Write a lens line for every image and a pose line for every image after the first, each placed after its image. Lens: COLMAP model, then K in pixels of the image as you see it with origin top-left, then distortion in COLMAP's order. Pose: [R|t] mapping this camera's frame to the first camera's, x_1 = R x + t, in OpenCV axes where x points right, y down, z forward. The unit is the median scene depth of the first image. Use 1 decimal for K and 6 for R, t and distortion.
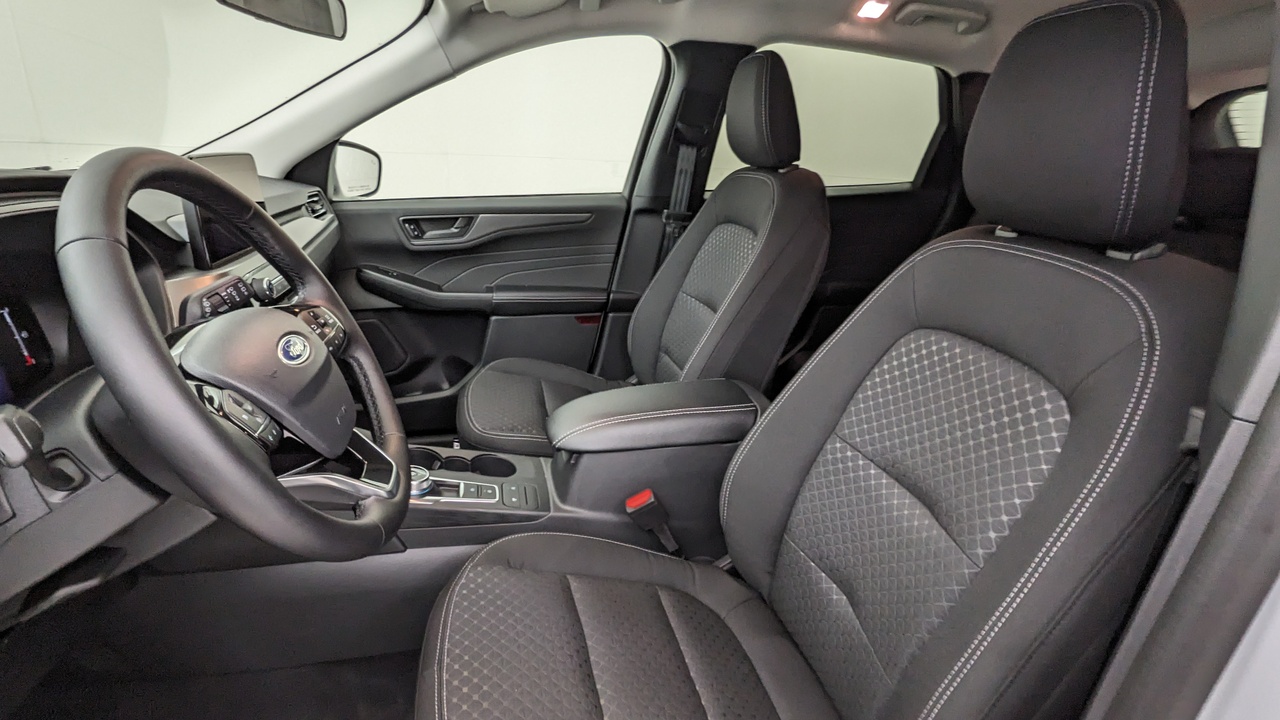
lens RADIAL K [[616.3, 0, 651.9], [0, 616.3, 358.2], [0, 0, 1]] dist [0.001954, -0.000026]
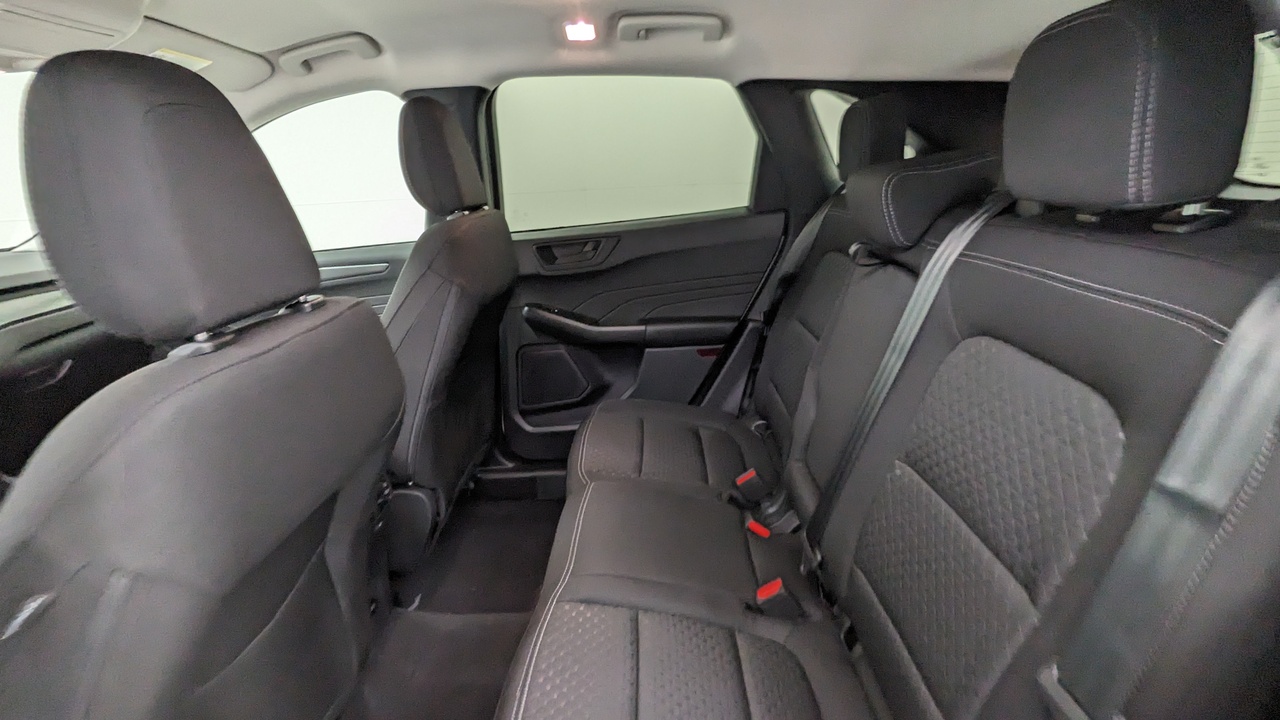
lens RADIAL K [[612.7, 0, 640.0], [0, 612.7, 360.0], [0, 0, 1]] dist [-0.001723, -0.000198]
pose [[0.962984, -0.001954, -0.269552, 0.566165], [-0.003783, 0.999777, -0.020764, -0.055167], [0.269532, 0.021015, 0.962762, 0.139926]]
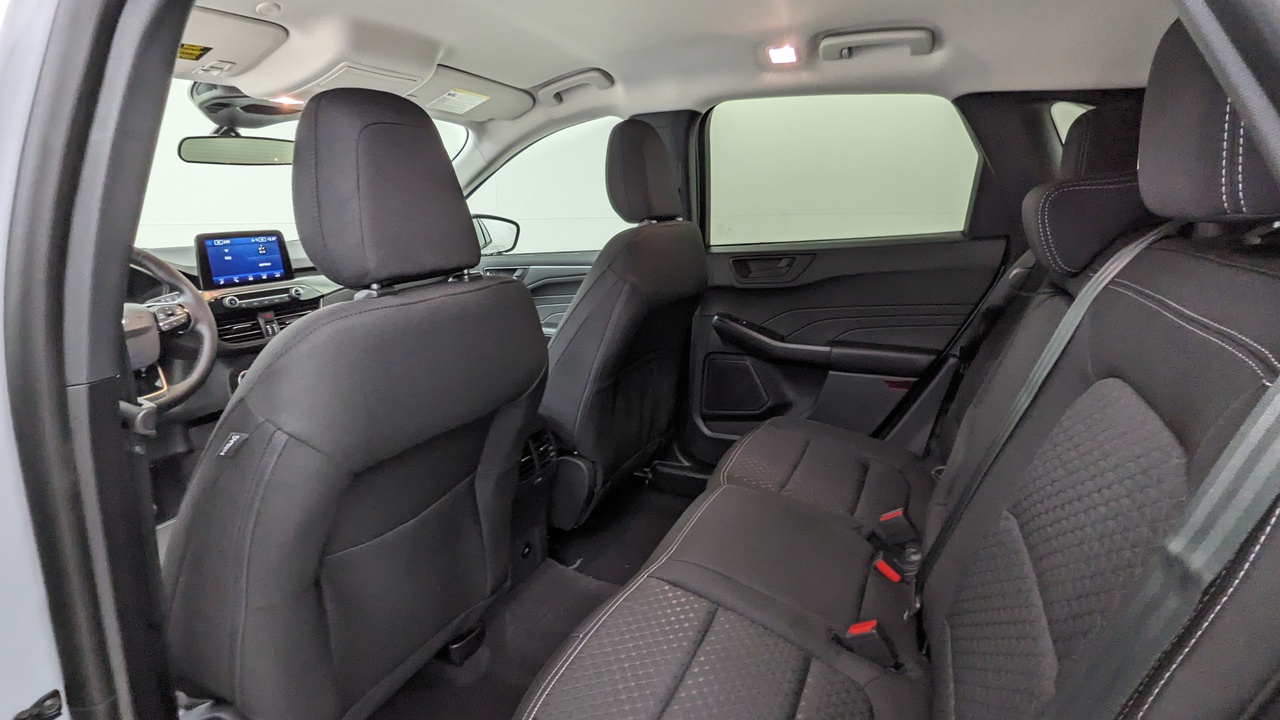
lens RADIAL K [[616.3, 0, 651.9], [0, 616.3, 358.2], [0, 0, 1]] dist [0.001954, -0.000026]
pose [[0.771509, 0.101390, -0.628087, 0.698282], [-0.156331, 0.987164, -0.032674, -0.038602], [0.616712, 0.123397, 0.777457, 0.167216]]
